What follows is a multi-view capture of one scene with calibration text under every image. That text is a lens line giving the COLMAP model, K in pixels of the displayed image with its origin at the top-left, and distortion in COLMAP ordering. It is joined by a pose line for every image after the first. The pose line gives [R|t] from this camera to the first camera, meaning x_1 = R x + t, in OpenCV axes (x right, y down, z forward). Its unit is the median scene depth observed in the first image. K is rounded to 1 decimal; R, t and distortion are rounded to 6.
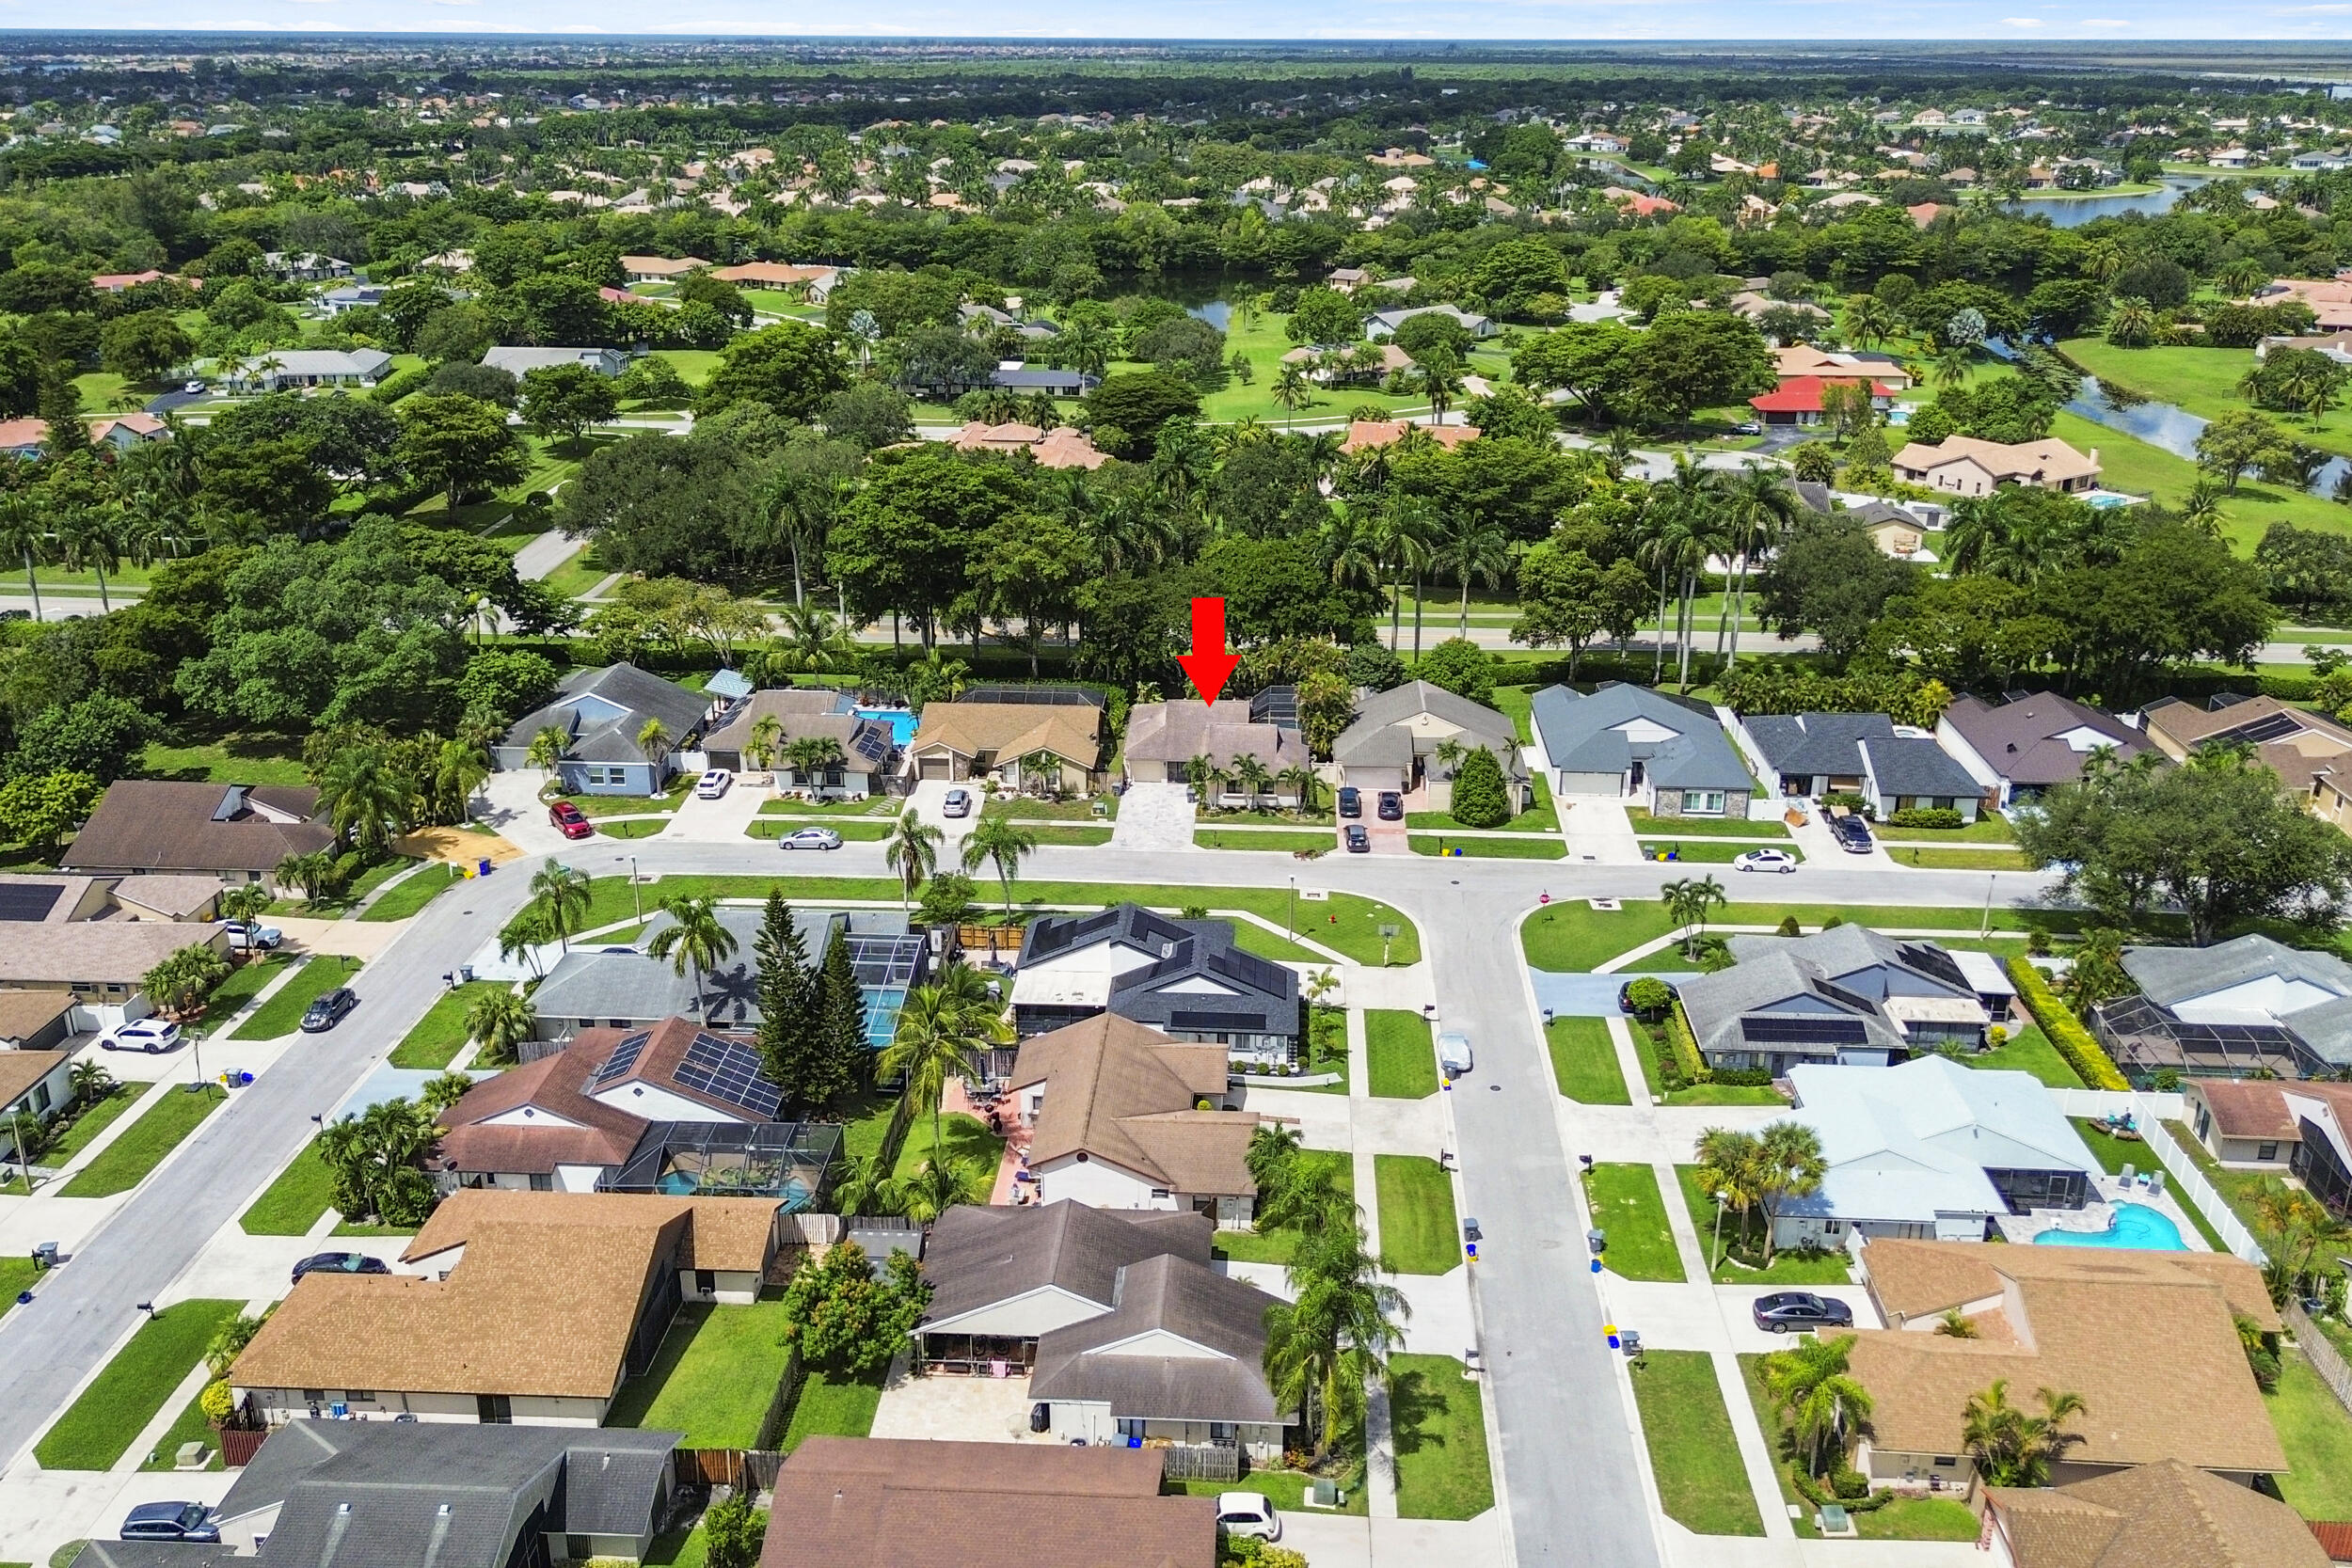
lens RADIAL K [[1975.0, 0, 1176.0], [0, 1975.0, 784.0], [0, 0, 1]] dist [0.077177, -0.101364]
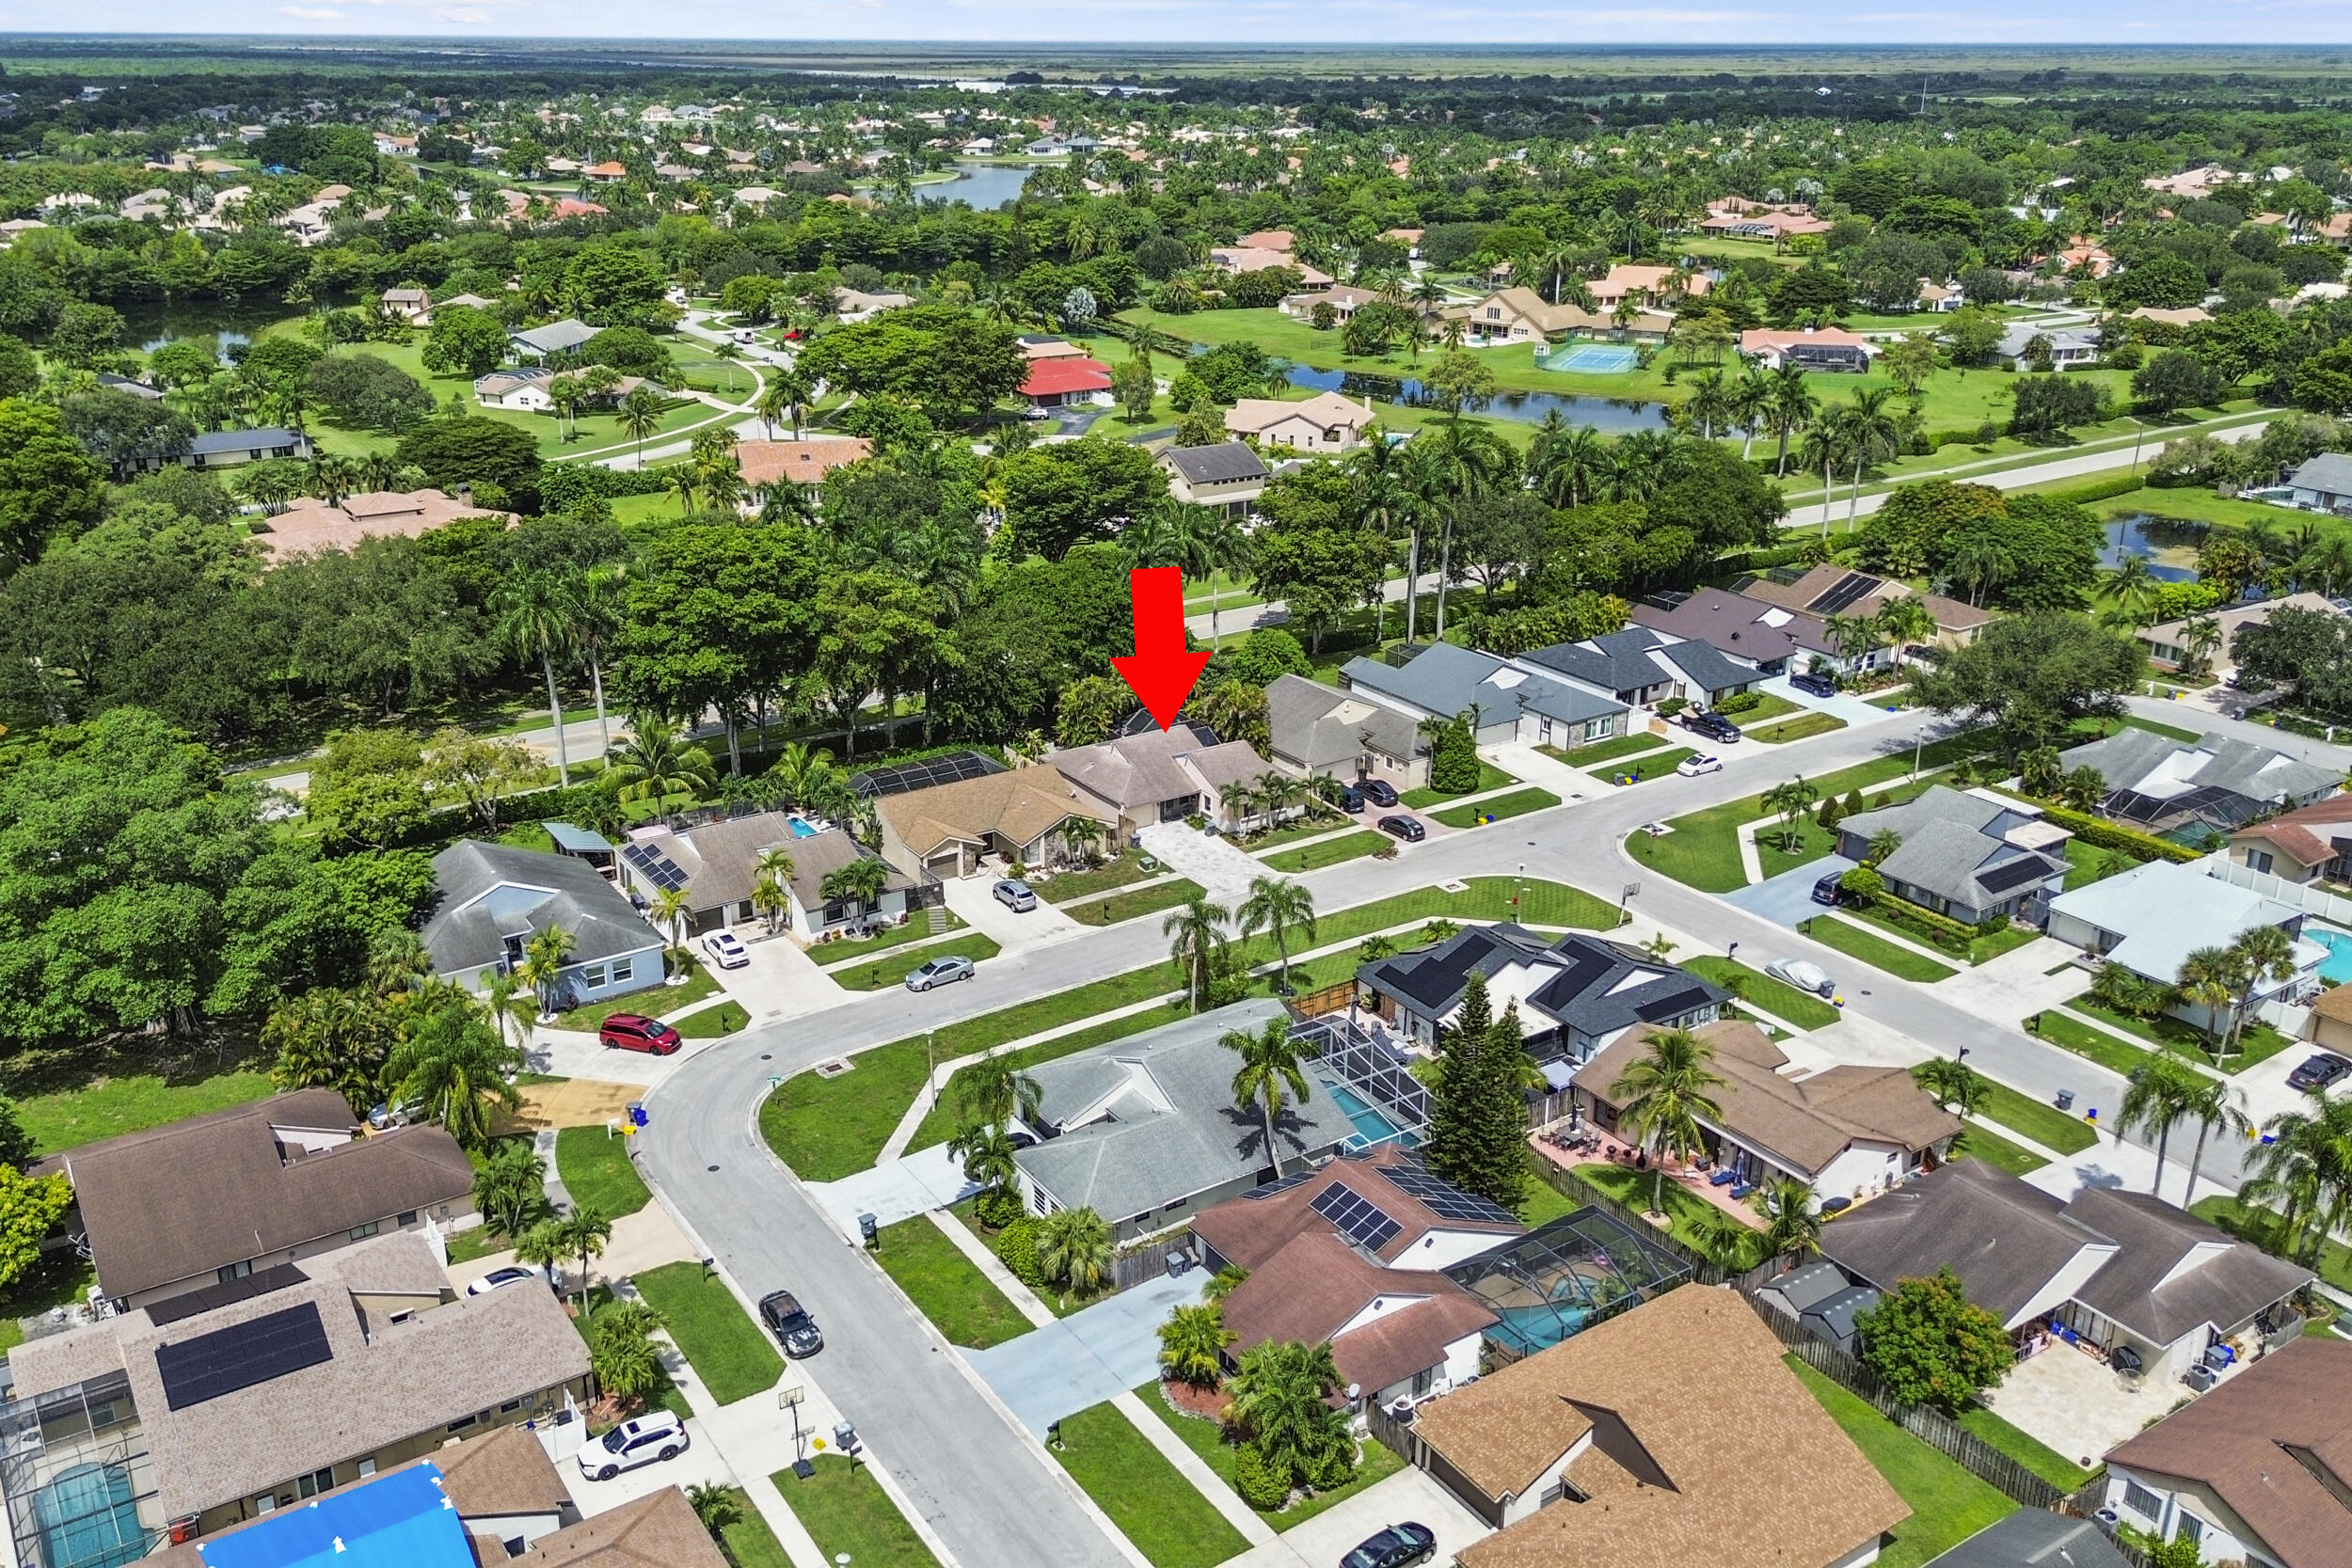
lens RADIAL K [[1975.0, 0, 1176.0], [0, 1975.0, 784.0], [0, 0, 1]] dist [0.077177, -0.101364]
pose [[0.793292, -0.212328, 0.570618, -0.565600], [0.211438, 0.974964, 0.068837, -0.087595], [-0.570948, 0.066043, 0.818326, 0.232642]]
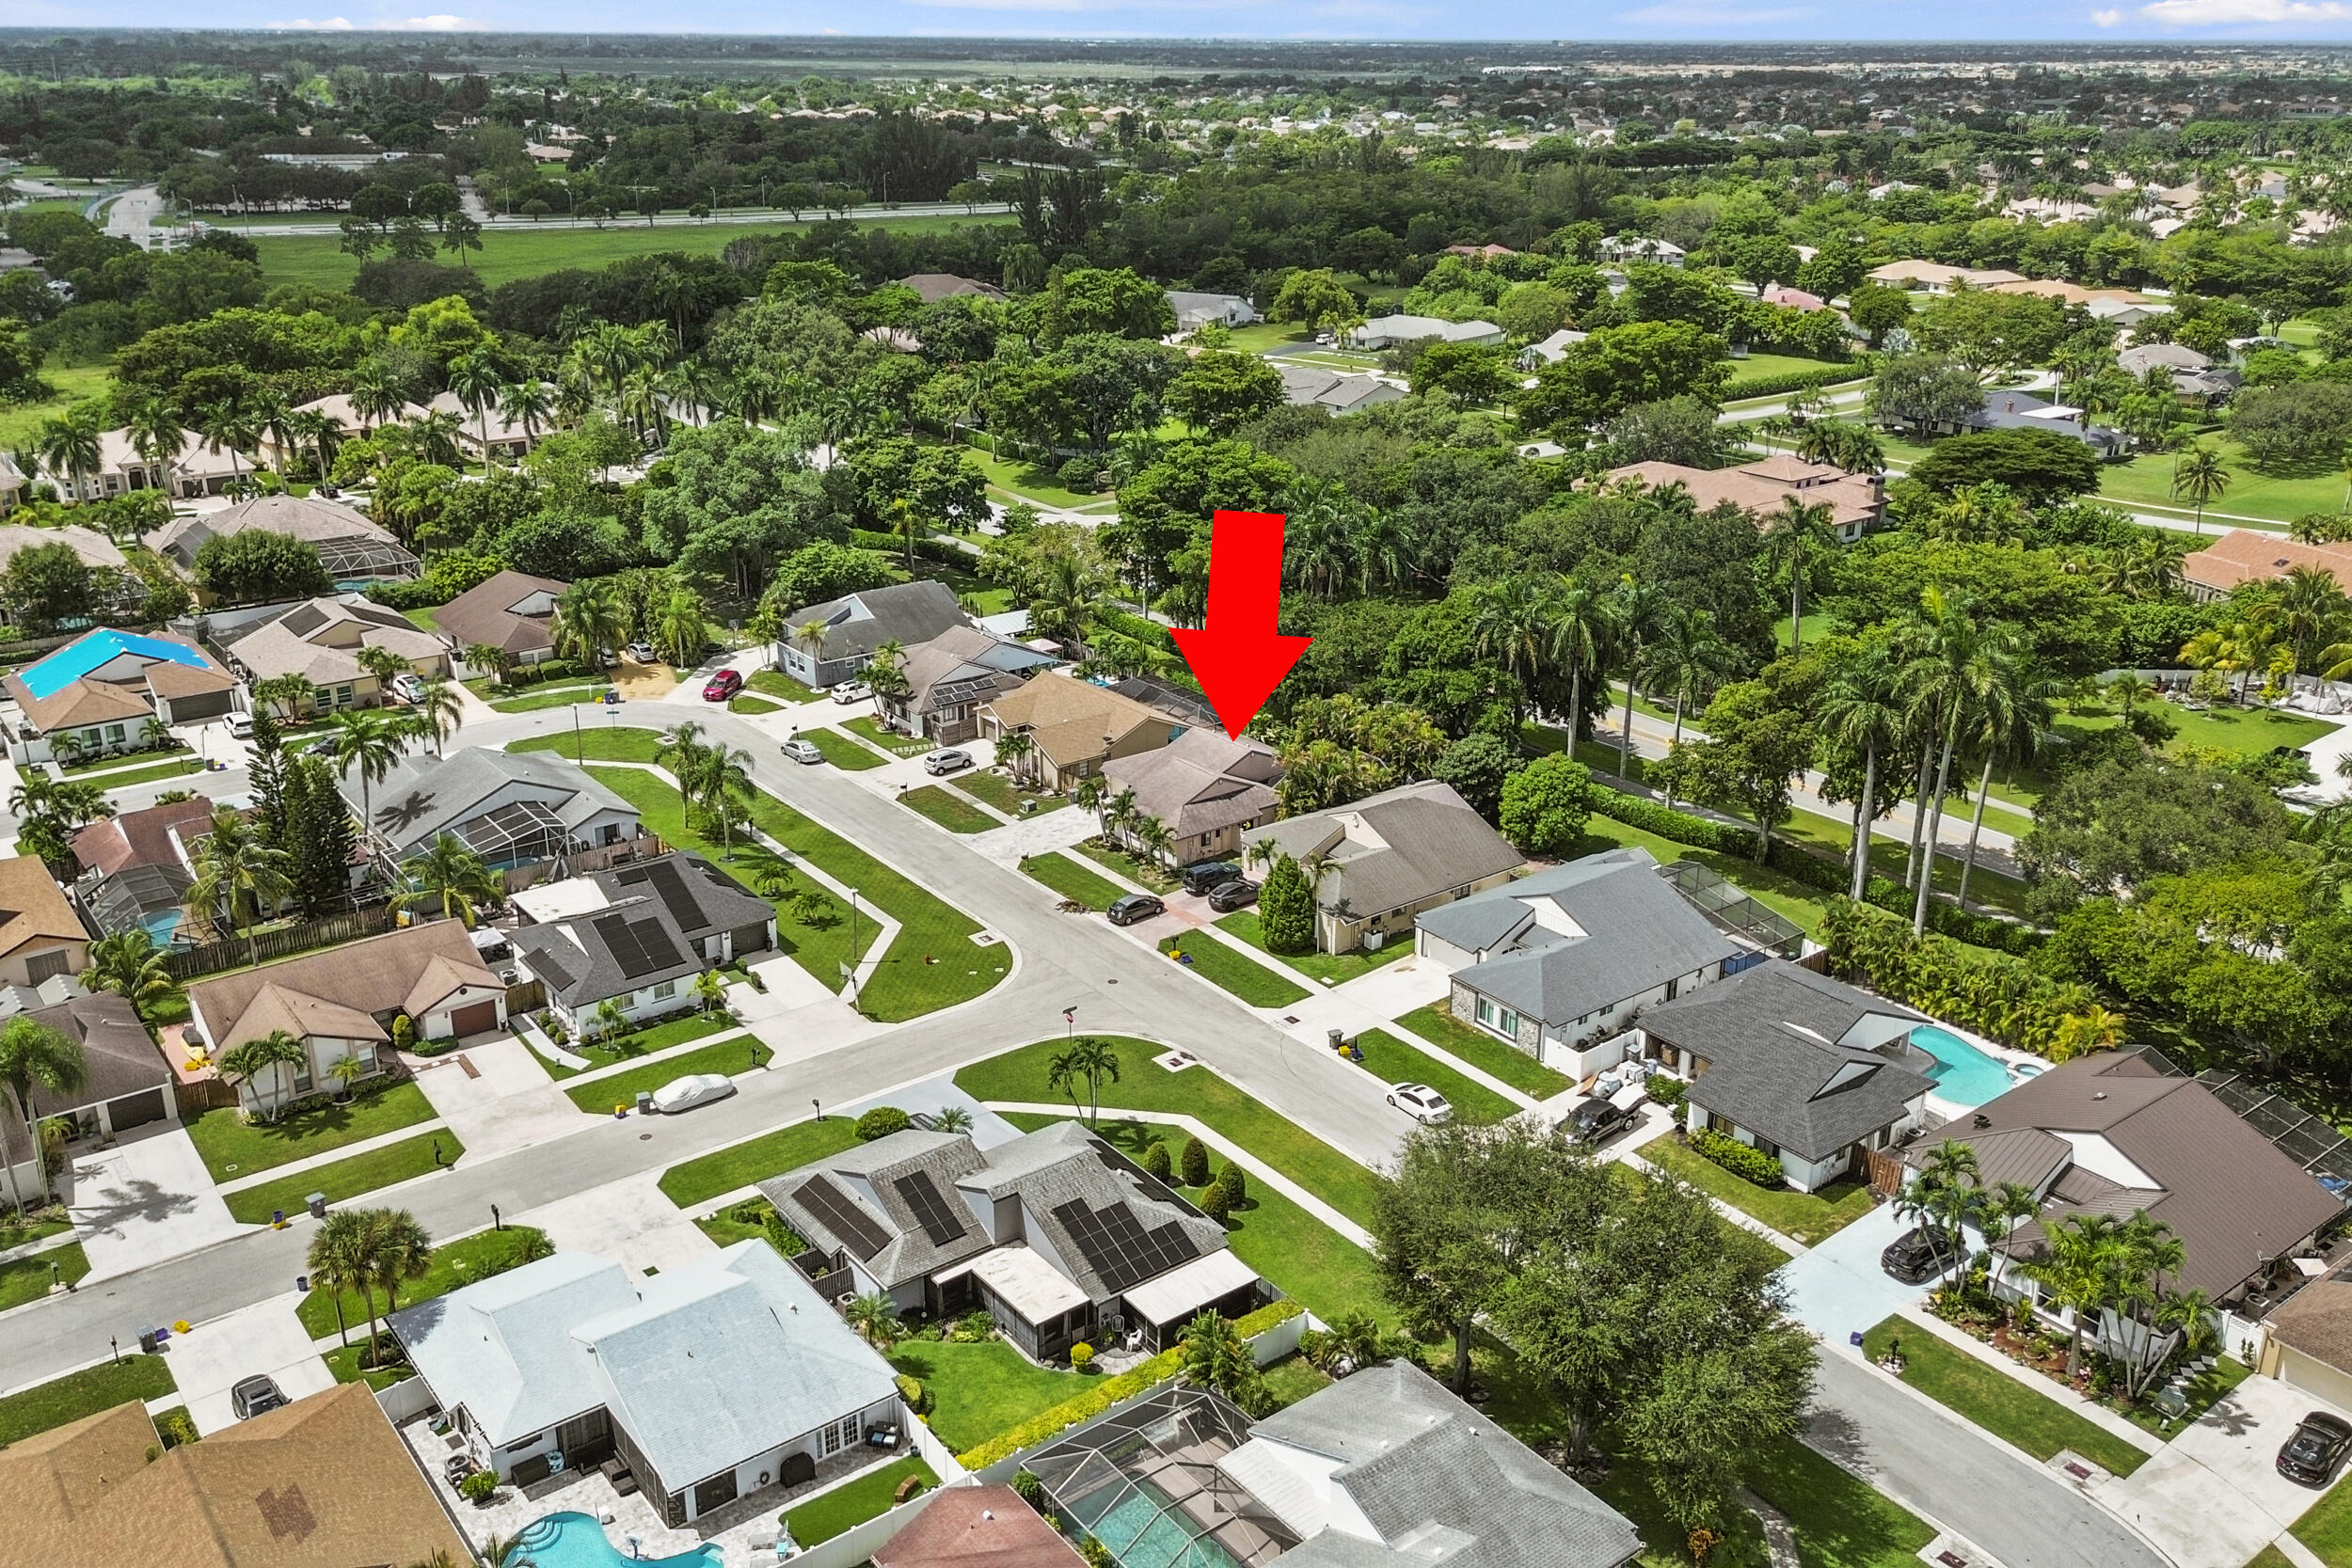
lens RADIAL K [[1975.0, 0, 1176.0], [0, 1975.0, 784.0], [0, 0, 1]] dist [0.077177, -0.101364]
pose [[0.656226, 0.266036, -0.706111, 0.691578], [-0.268959, 0.956789, 0.110524, -0.124715], [0.705002, 0.117387, 0.699423, 0.392656]]
